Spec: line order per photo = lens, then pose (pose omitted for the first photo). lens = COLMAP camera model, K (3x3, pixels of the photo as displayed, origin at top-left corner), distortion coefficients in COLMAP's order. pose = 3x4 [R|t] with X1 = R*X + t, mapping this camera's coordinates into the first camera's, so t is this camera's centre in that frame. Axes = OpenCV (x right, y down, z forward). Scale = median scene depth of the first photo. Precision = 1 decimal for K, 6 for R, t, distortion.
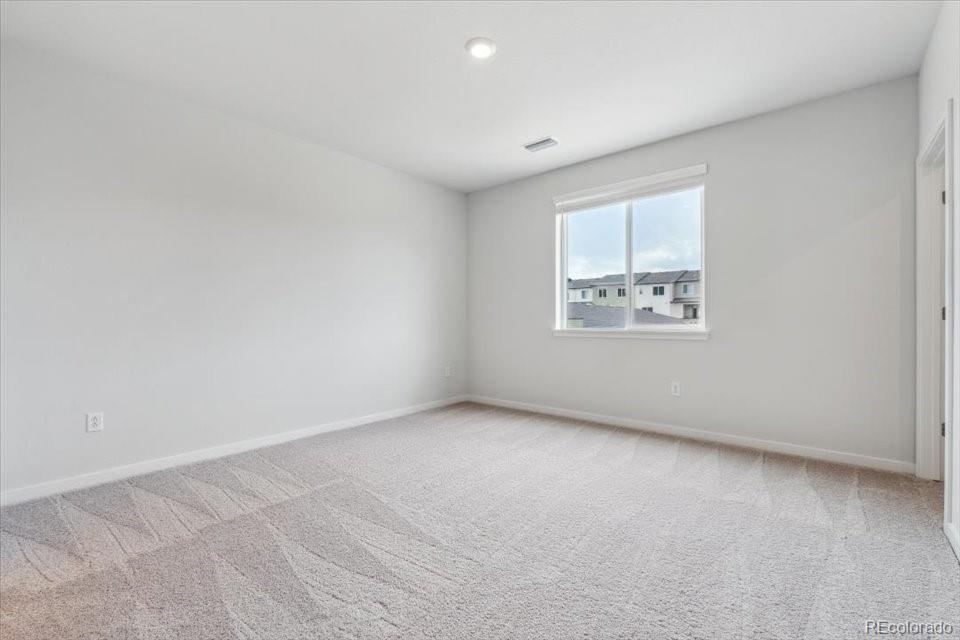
lens RADIAL K [[429.6, 0, 476.8], [0, 429.6, 316.9], [0, 0, 1]] dist [-0.001519, -0.000298]
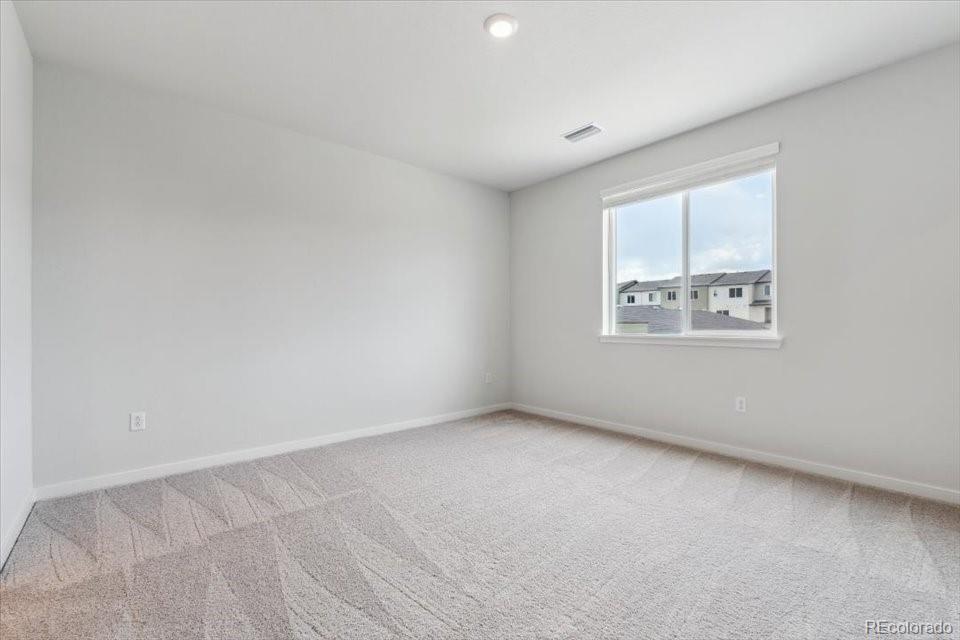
lens RADIAL K [[424.2, 0, 480.0], [0, 424.2, 320.0], [0, 0, 1]] dist [-0.001081, -0.000734]
pose [[0.988855, 0.000252, -0.148880, 0.083040], [-0.000488, 0.999999, -0.001553, -0.001515], [0.148879, 0.001608, 0.988854, 0.089319]]
